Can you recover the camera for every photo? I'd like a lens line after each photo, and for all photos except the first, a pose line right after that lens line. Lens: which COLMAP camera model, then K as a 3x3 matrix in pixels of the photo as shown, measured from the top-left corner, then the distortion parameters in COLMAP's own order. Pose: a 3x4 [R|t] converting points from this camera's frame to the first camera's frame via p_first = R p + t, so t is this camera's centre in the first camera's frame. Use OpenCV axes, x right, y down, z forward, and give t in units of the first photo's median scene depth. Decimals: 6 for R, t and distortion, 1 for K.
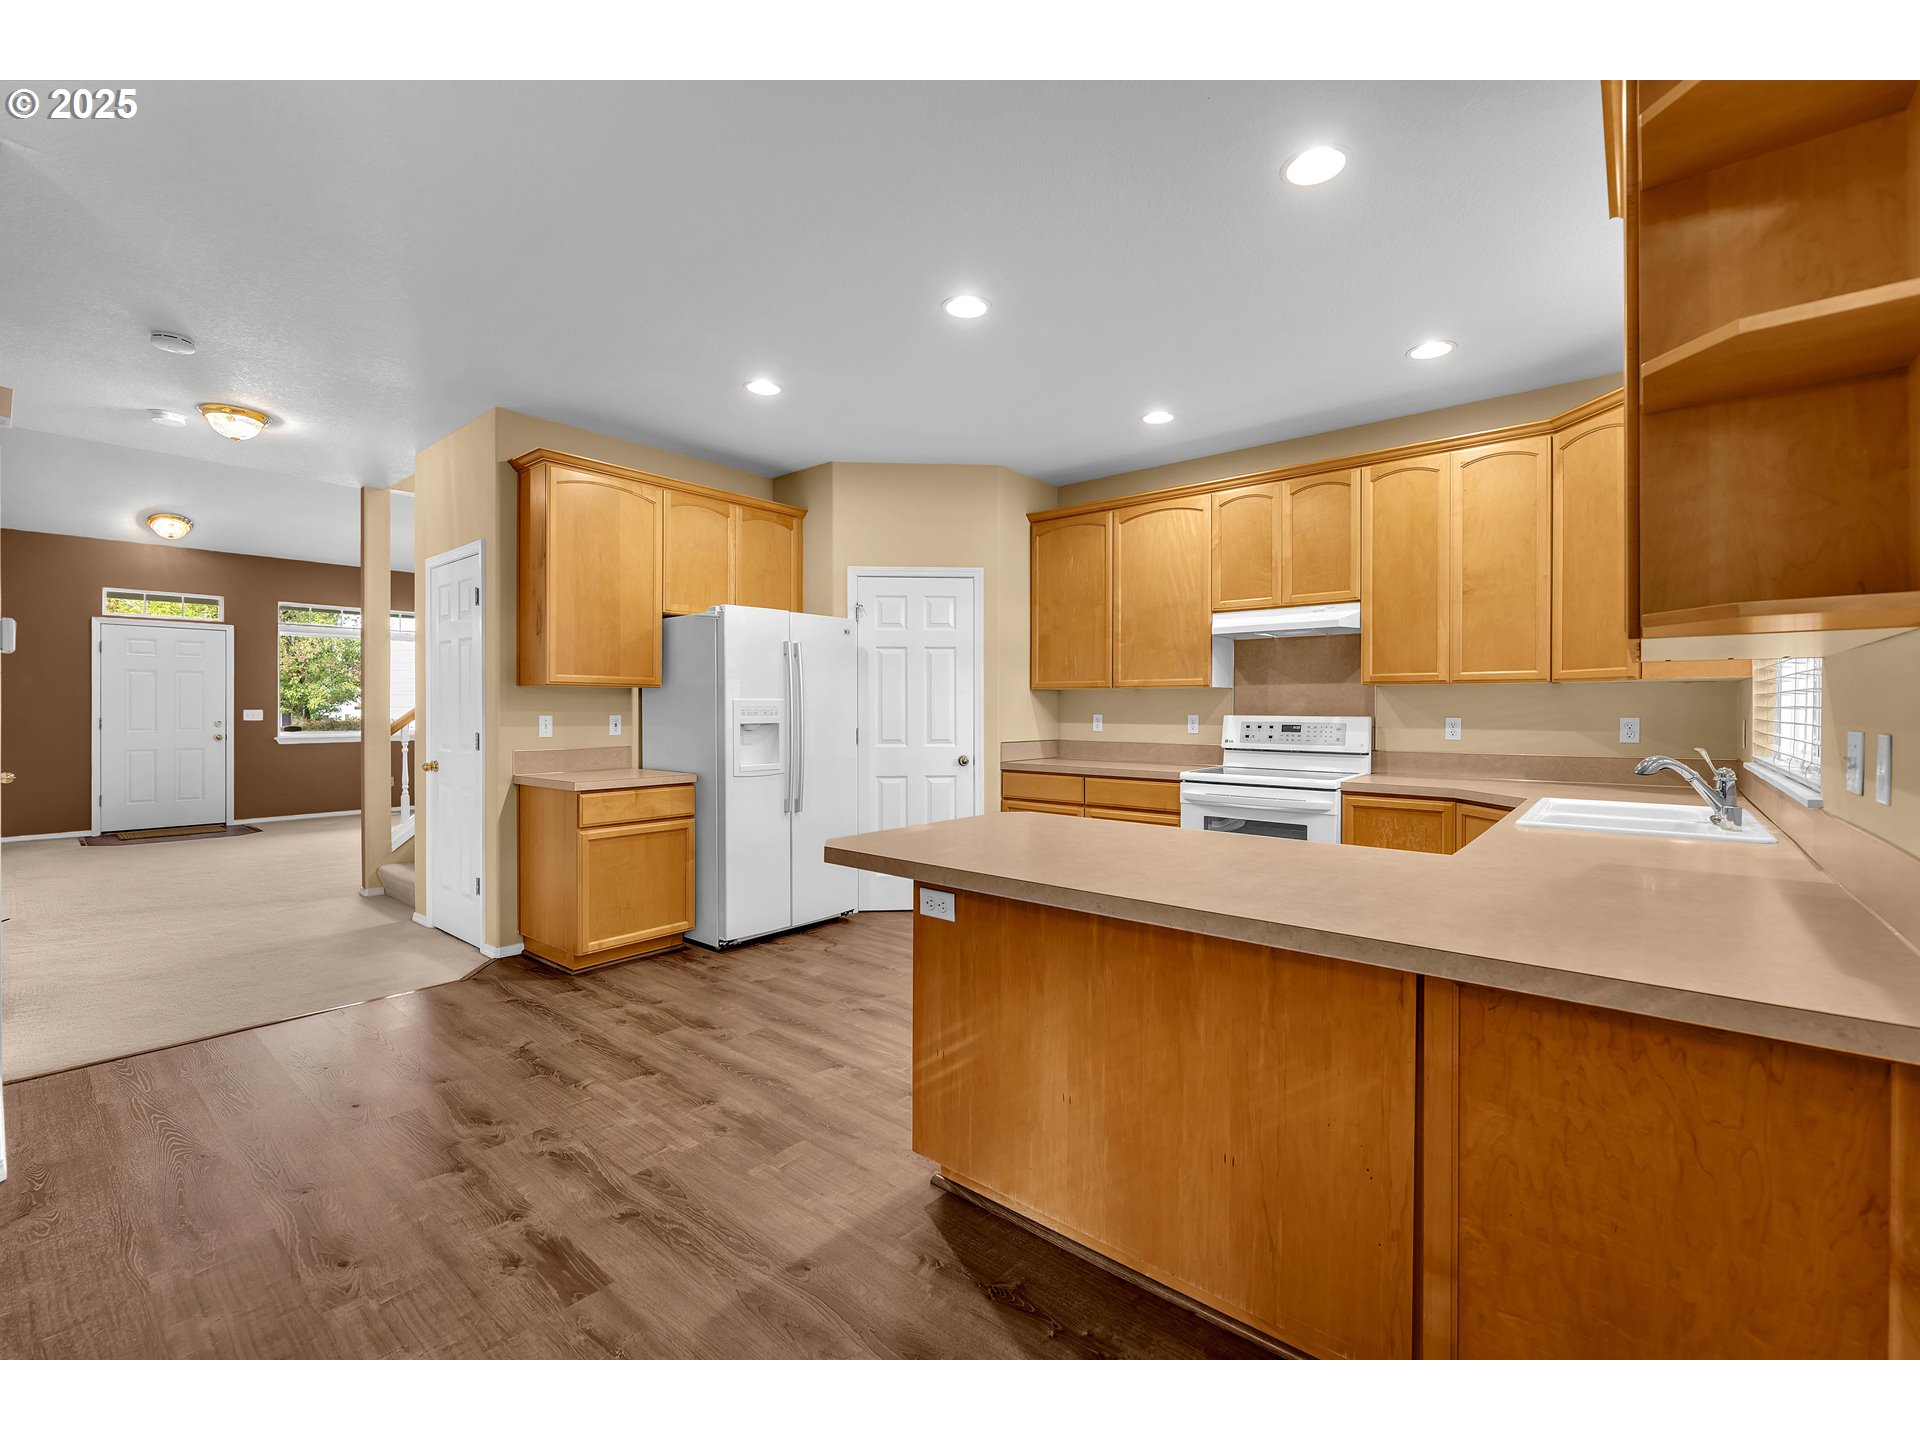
lens RADIAL K [[824.9, 0, 969.5], [0, 824.9, 709.8], [0, 0, 1]] dist [0.000278, 0.000286]
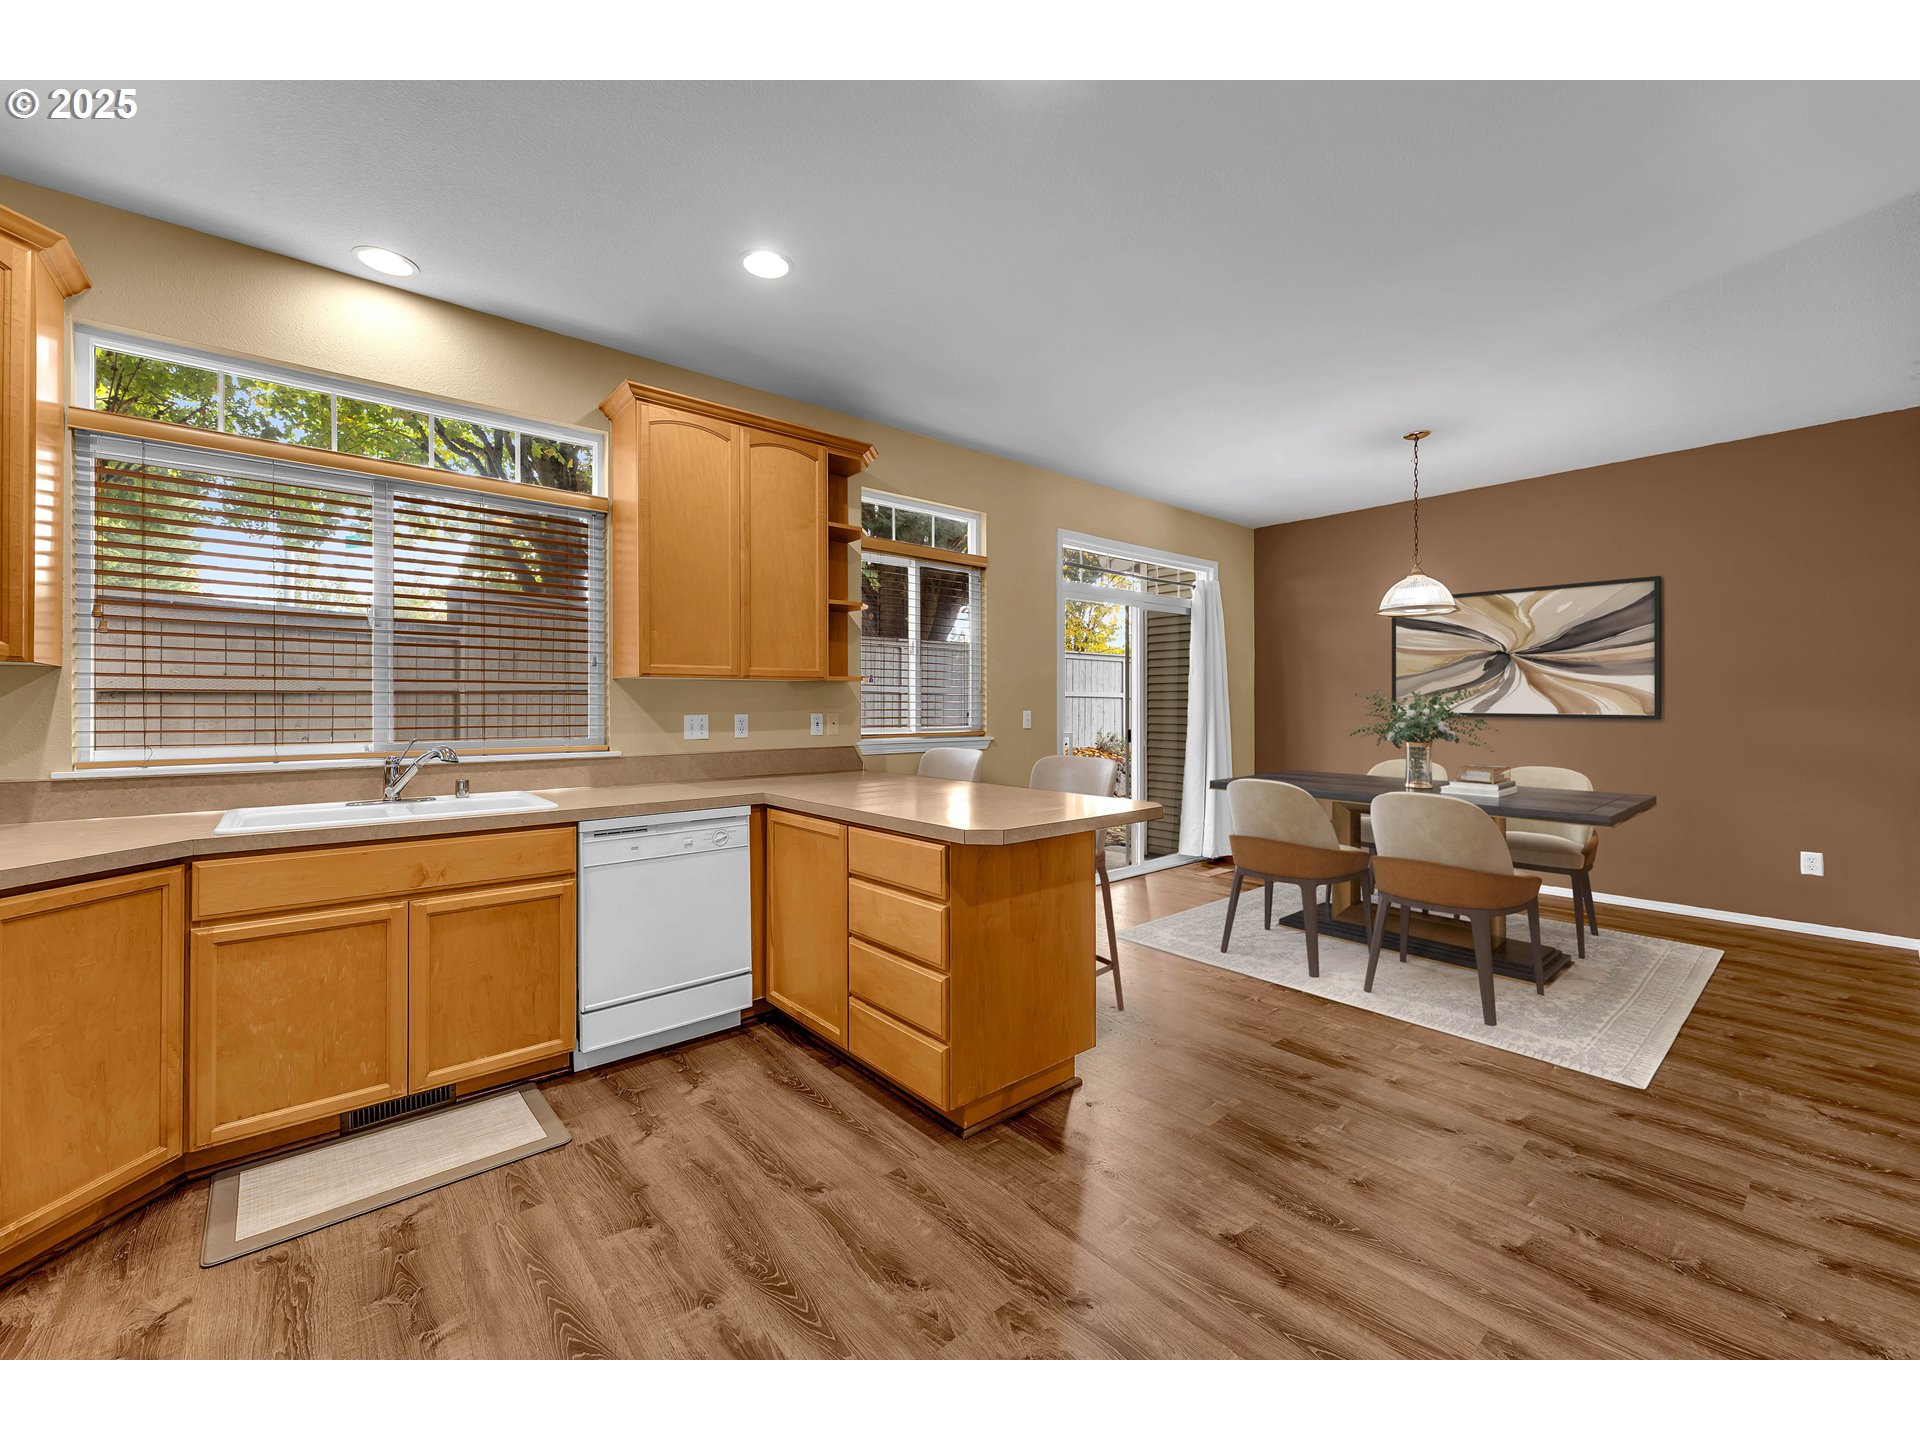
lens RADIAL K [[773.3, 0, 963.4], [0, 773.3, 701.6], [0, 0, 1]] dist [0.001054, -0.000069]
pose [[-0.984664, 0.001150, 0.174457, -0.037604], [0.000692, 0.999996, -0.002681, -0.001335], [-0.174459, -0.002519, -0.984661, 1.087854]]
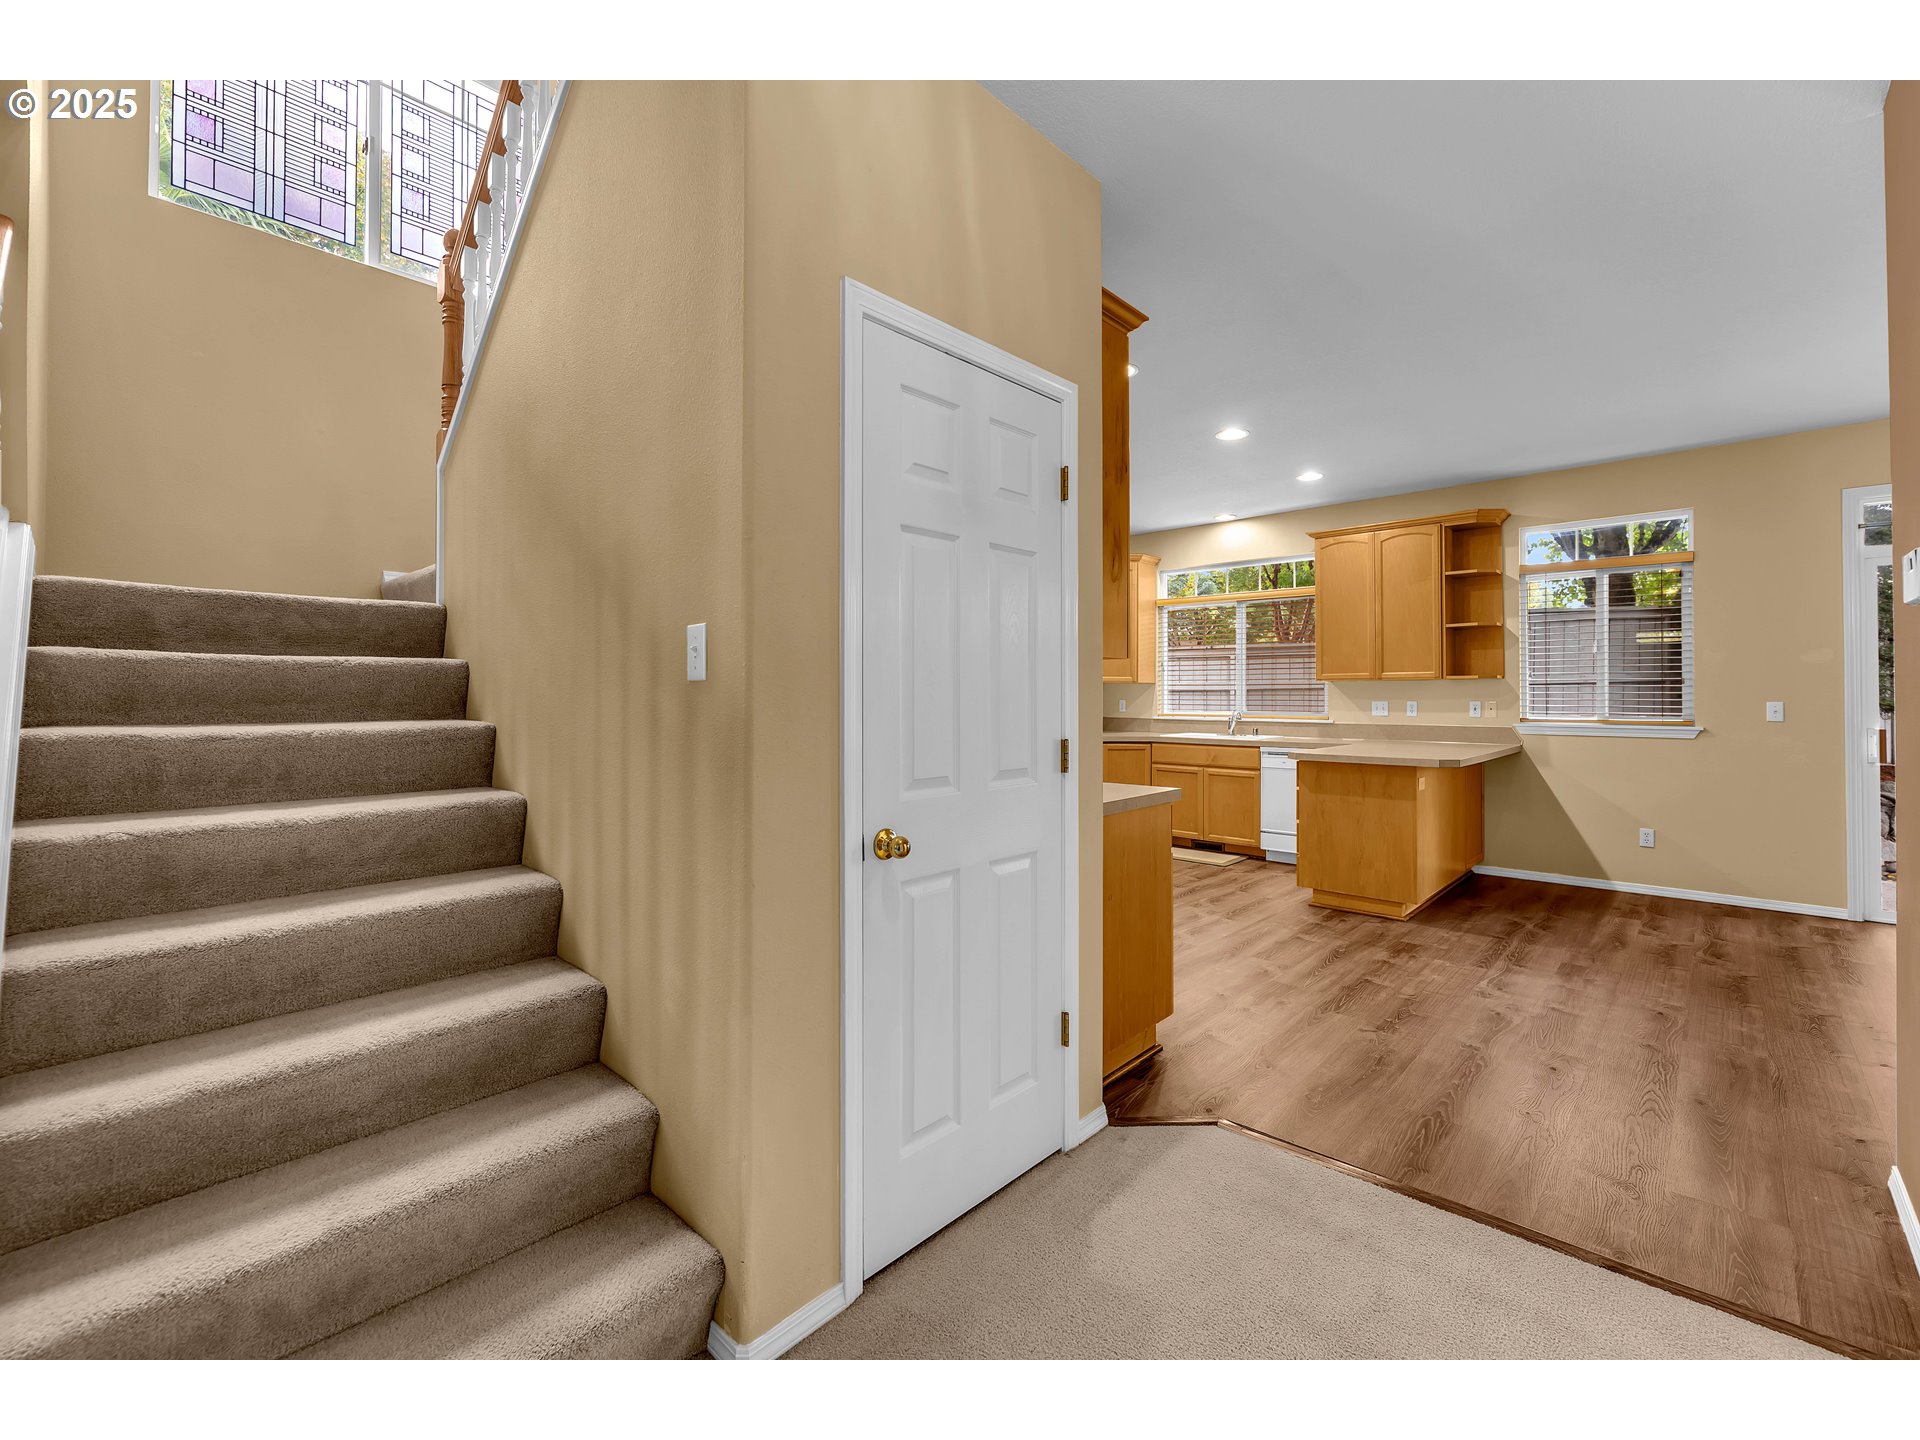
lens RADIAL K [[805.3, 0, 952.1], [0, 805.3, 687.3], [0, 0, 1]] dist [0.000563, -0.000153]
pose [[0.066942, 0.011079, 0.997695, -1.075812], [0.000512, 0.999938, -0.011138, 0.000829], [-0.997757, 0.001256, 0.066932, 0.998024]]
